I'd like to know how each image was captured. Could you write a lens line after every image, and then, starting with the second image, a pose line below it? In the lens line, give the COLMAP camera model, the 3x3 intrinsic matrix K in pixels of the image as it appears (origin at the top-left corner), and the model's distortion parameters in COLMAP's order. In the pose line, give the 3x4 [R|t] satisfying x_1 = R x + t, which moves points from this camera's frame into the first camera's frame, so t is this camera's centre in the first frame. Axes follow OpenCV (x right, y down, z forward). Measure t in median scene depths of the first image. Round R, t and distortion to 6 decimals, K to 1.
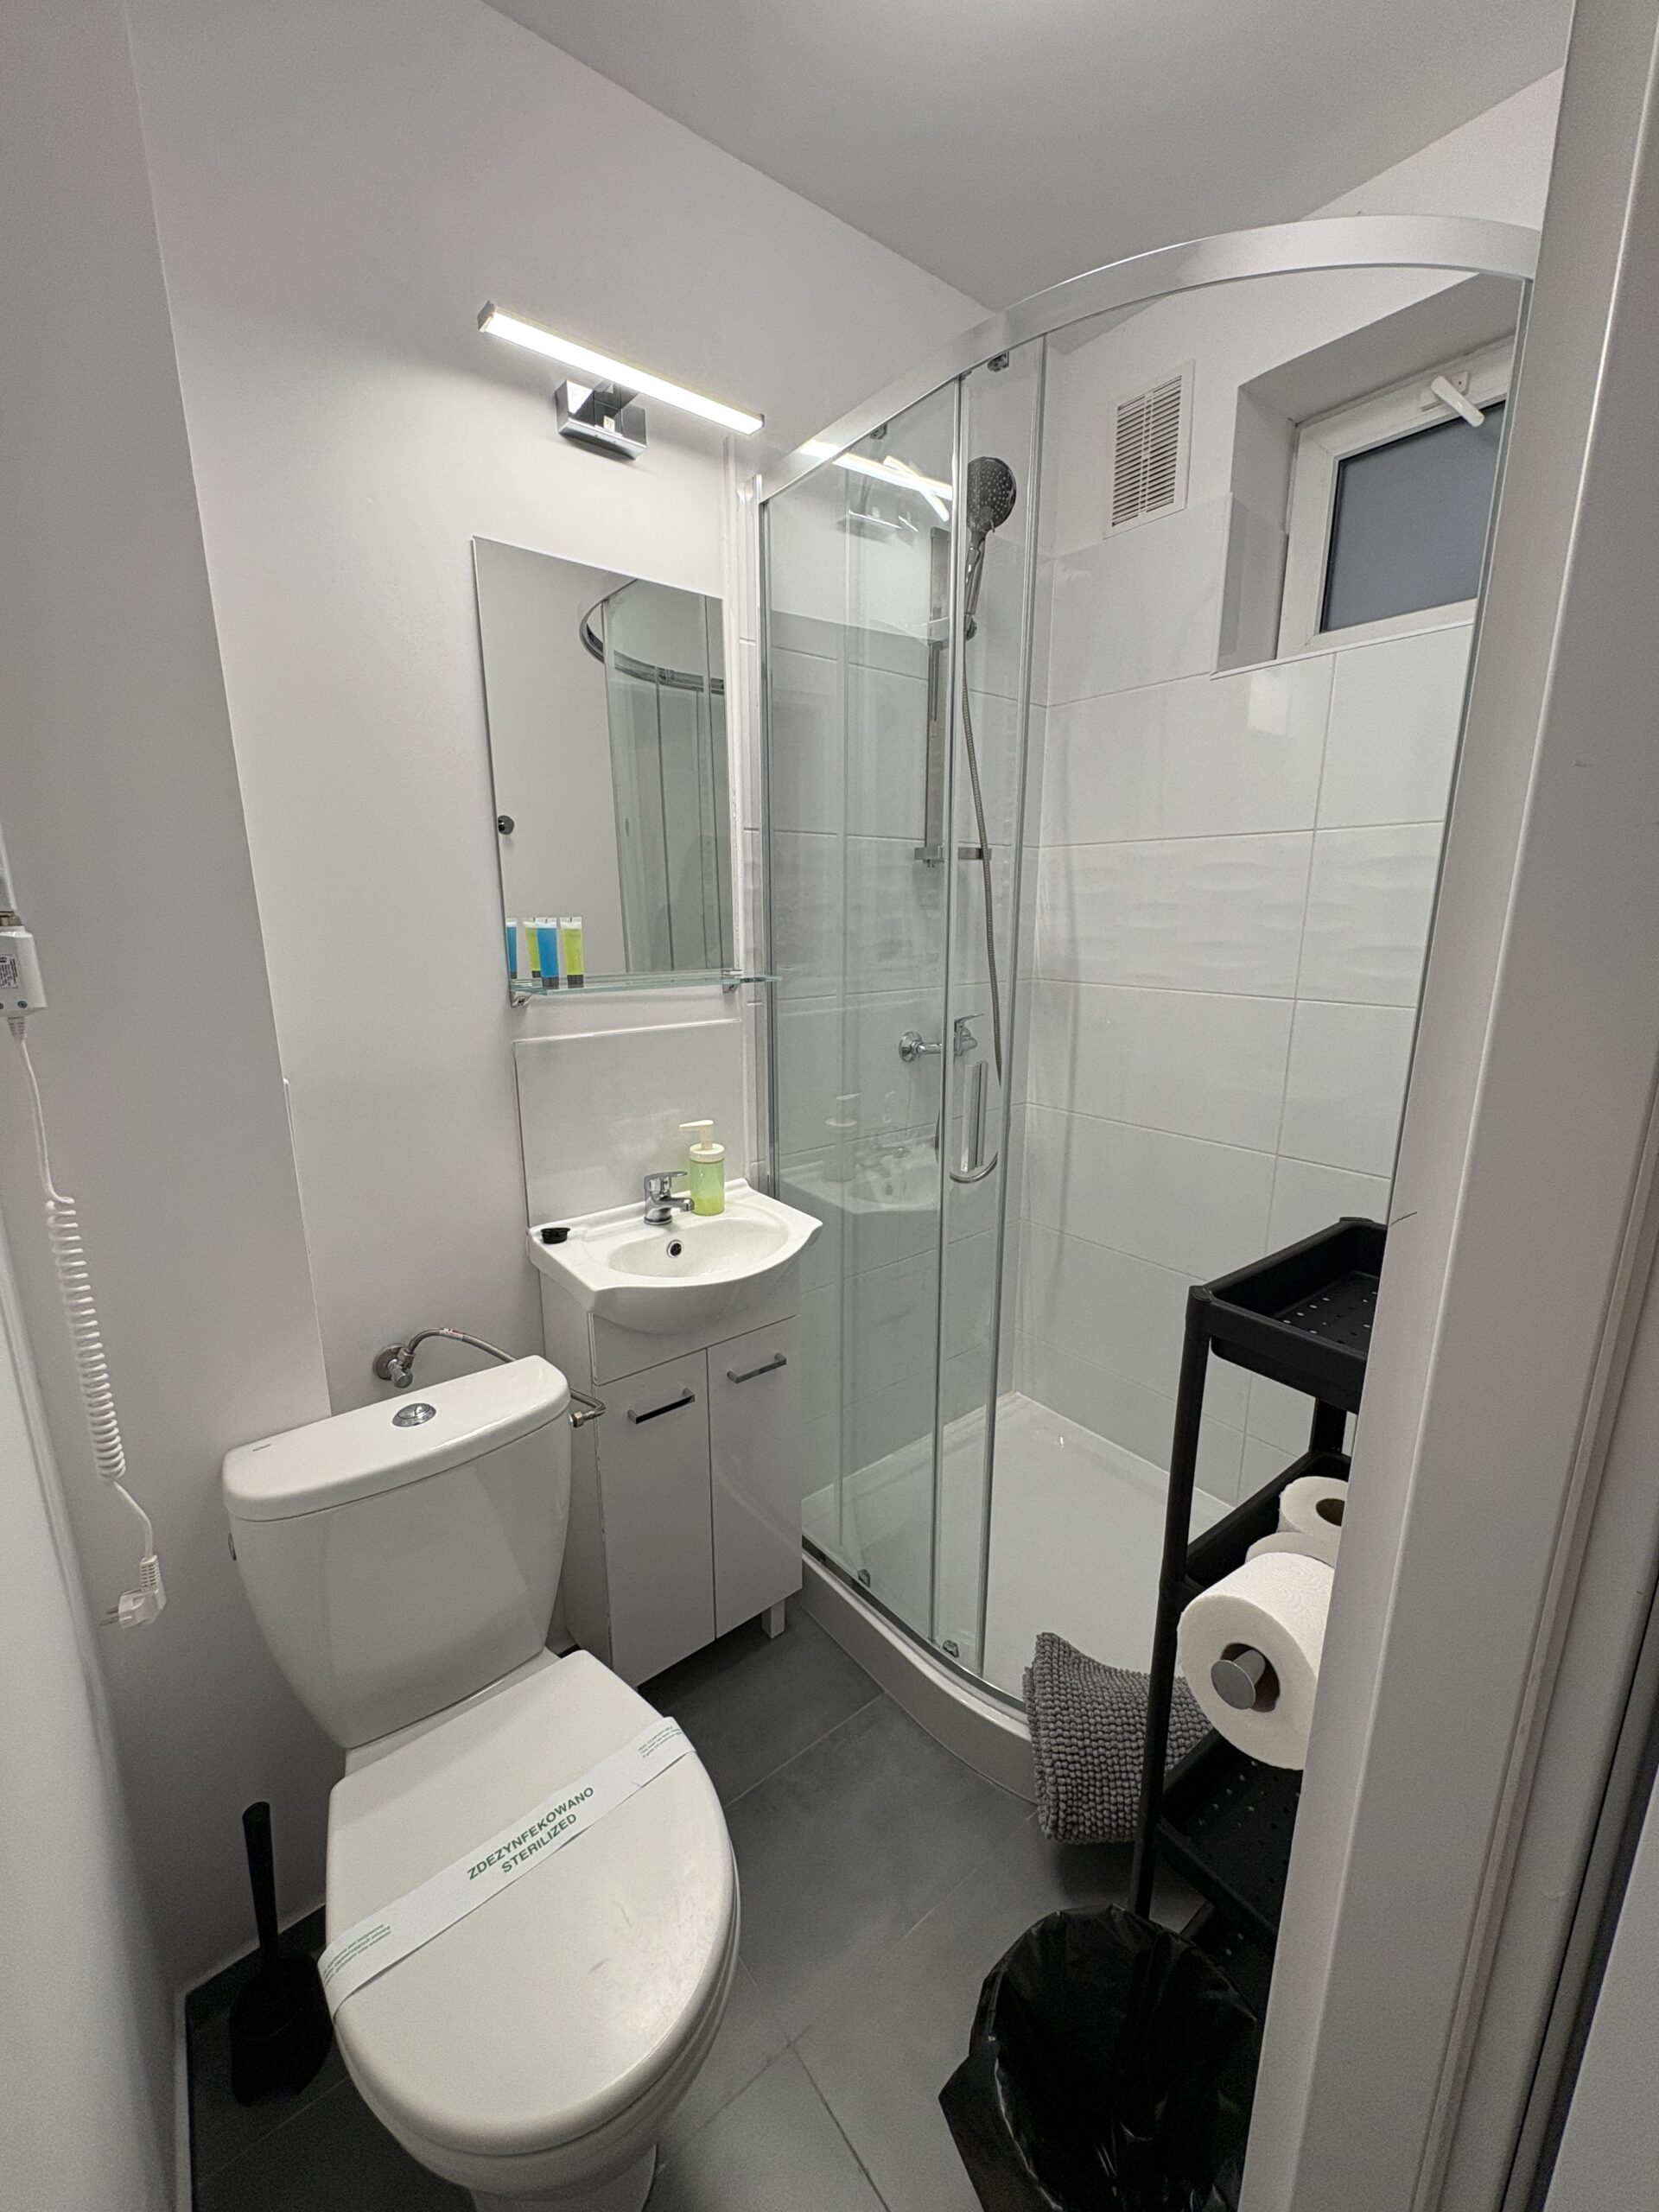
lens RADIAL K [[884.1, 0, 831.0], [0, 884.1, 1106.9], [0, 0, 1]] dist [-0.002096, 0.000695]
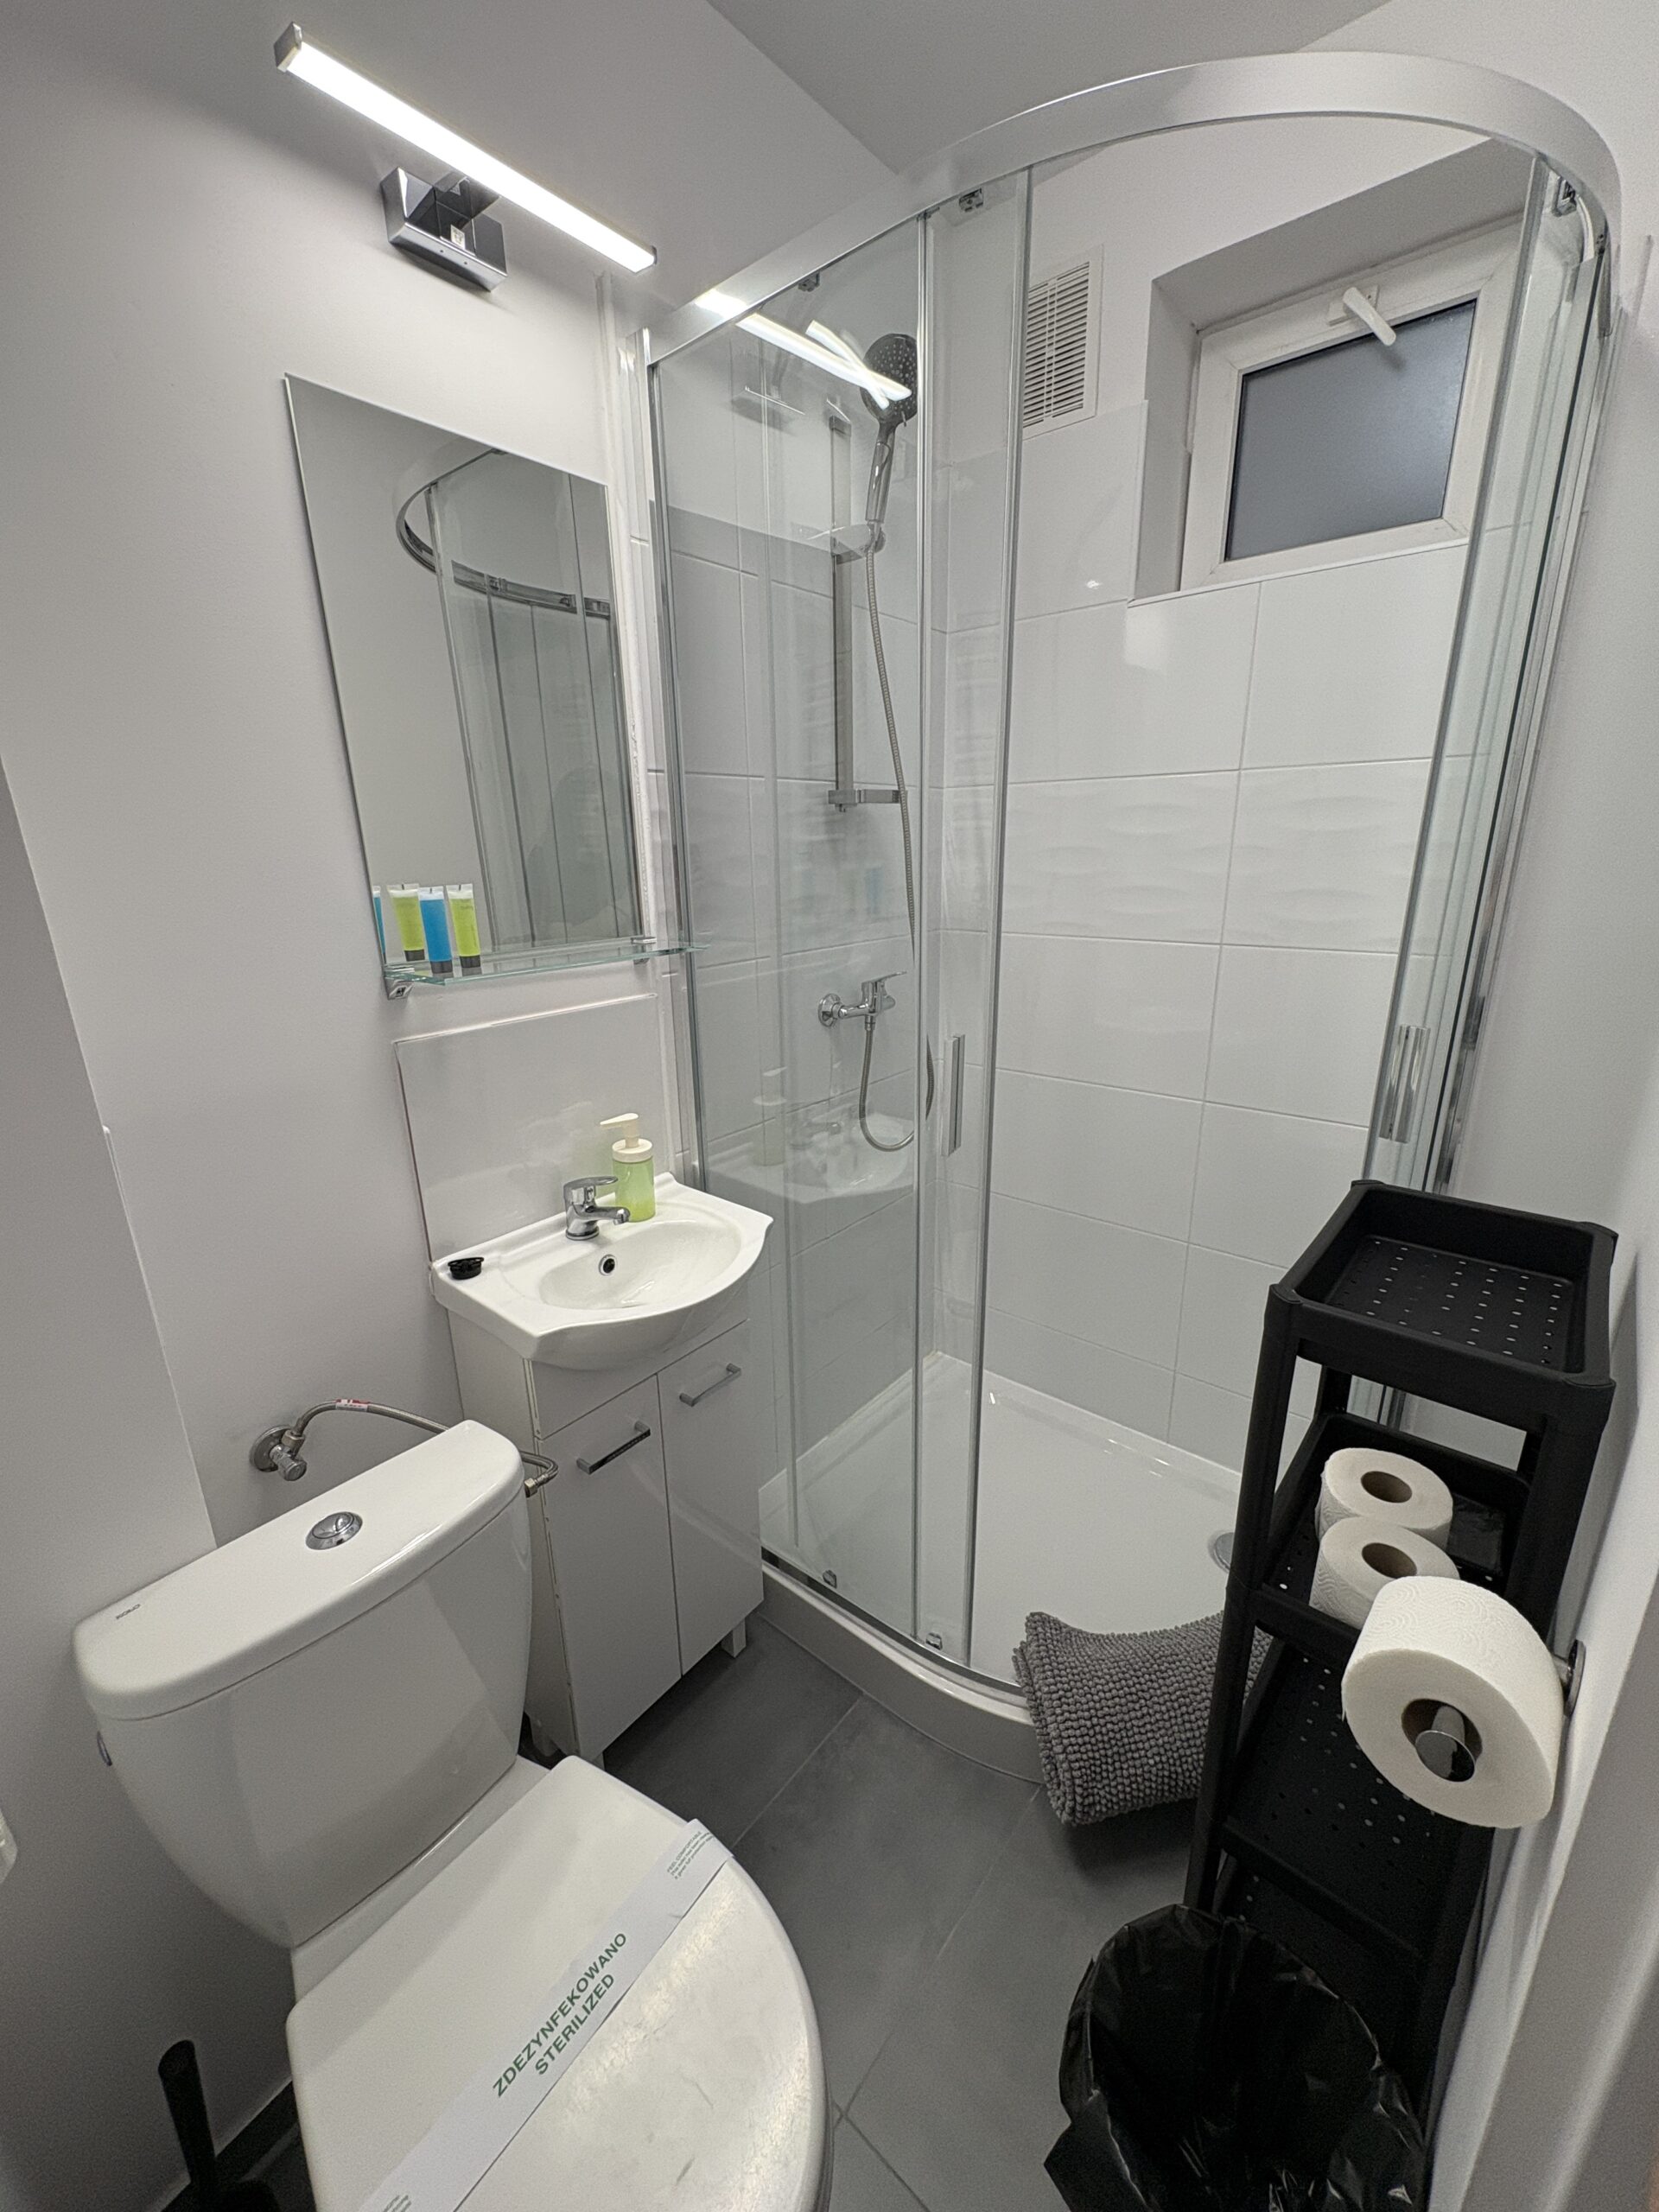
lens RADIAL K [[884.1, 0, 831.7], [0, 884.1, 1106.1], [0, 0, 1]] dist [-0.002096, 0.000695]
pose [[0.979240, -0.074646, 0.188461, -0.119715], [0.062101, 0.995496, 0.071626, -0.046226], [-0.192959, -0.058436, 0.979465, 0.121780]]
